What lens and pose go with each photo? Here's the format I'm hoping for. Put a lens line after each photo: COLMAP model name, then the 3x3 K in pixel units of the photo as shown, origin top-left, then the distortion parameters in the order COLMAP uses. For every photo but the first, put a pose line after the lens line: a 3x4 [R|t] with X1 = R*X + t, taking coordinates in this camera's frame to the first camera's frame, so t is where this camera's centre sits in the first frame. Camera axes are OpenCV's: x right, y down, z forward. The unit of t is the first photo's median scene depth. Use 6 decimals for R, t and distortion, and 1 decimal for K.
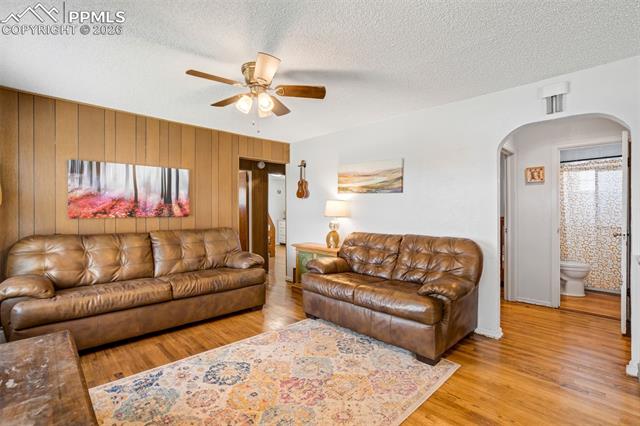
lens RADIAL K [[298.3, 0, 322.4], [0, 298.3, 210.3], [0, 0, 1]] dist [-0.036286, 0.016091]
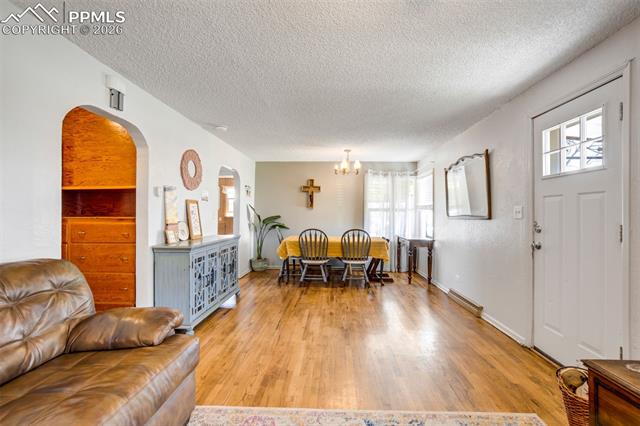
lens RADIAL K [[298.3, 0, 324.0], [0, 298.3, 213.6], [0, 0, 1]] dist [-0.036286, 0.016091]
pose [[-0.696062, -0.004374, 0.717968, -0.279362], [-0.010081, 0.999942, -0.003681, 0.001798], [-0.717911, -0.009800, -0.696066, 0.908444]]
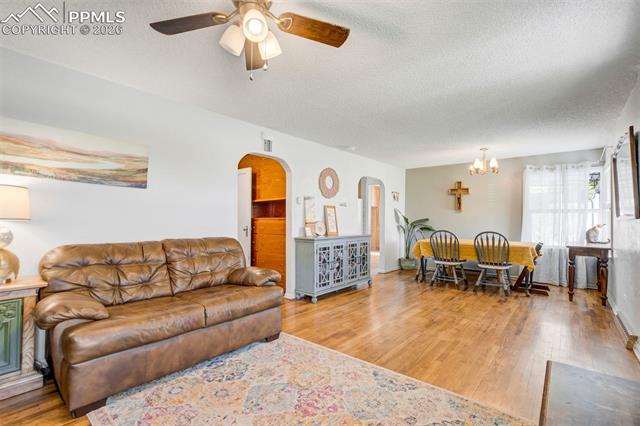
lens RADIAL K [[298.3, 0, 322.2], [0, 298.3, 216.1], [0, 0, 1]] dist [-0.036286, 0.016091]
pose [[-0.102910, 0.009290, 0.994647, -0.626561], [-0.008164, 0.999915, -0.010184, 0.019959], [-0.994657, -0.009168, -0.102825, 0.675737]]
